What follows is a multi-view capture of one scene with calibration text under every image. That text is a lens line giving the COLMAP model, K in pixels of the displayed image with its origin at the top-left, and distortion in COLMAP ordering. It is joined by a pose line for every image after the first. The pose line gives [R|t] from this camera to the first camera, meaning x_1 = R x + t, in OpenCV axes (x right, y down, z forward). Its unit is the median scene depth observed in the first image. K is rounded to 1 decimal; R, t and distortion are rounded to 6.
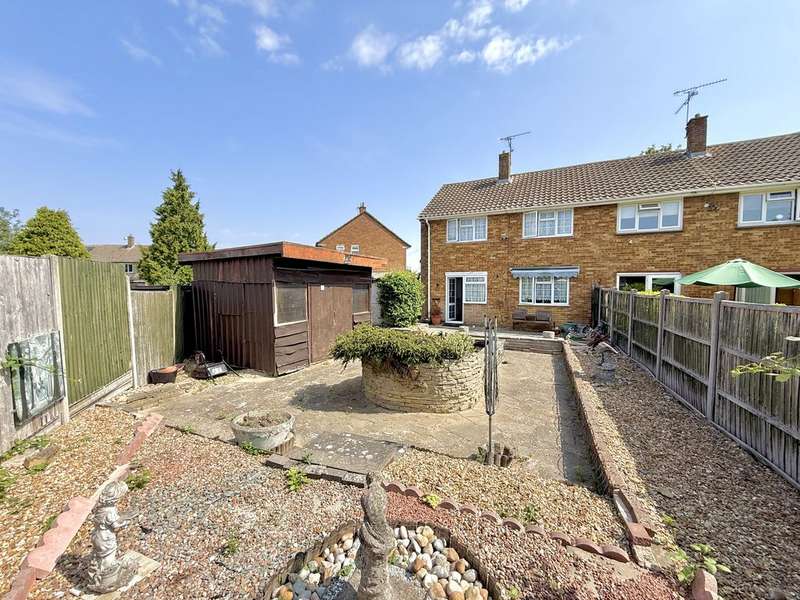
lens RADIAL K [[318.3, 0, 399.5], [0, 318.3, 299.5], [0, 0, 1]] dist [0.000060, -0.000262]
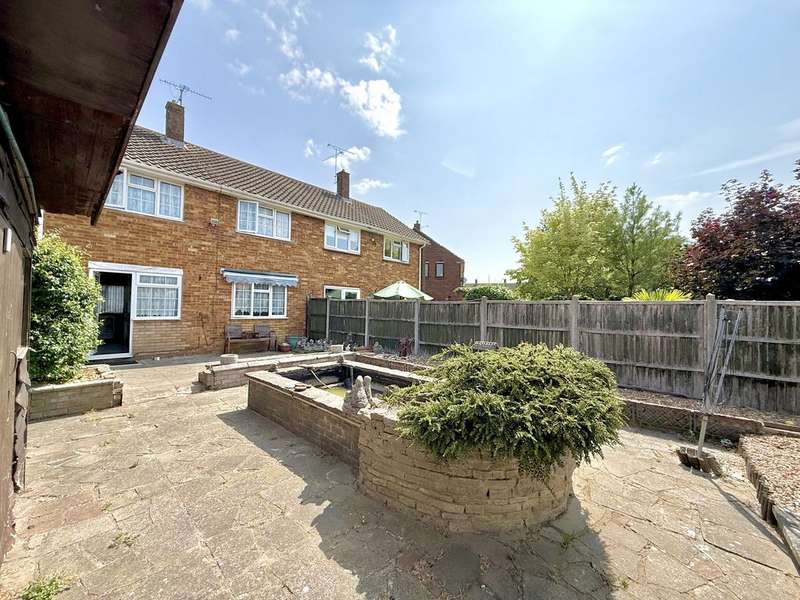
lens RADIAL K [[318.3, 0, 399.4], [0, 318.3, 298.0], [0, 0, 1]] dist [0.000060, -0.000262]
pose [[0.281266, 0.036696, 0.958928, -0.233419], [0.024199, 0.998680, -0.045315, 0.011067], [-0.959325, 0.035951, 0.280007, 0.431386]]
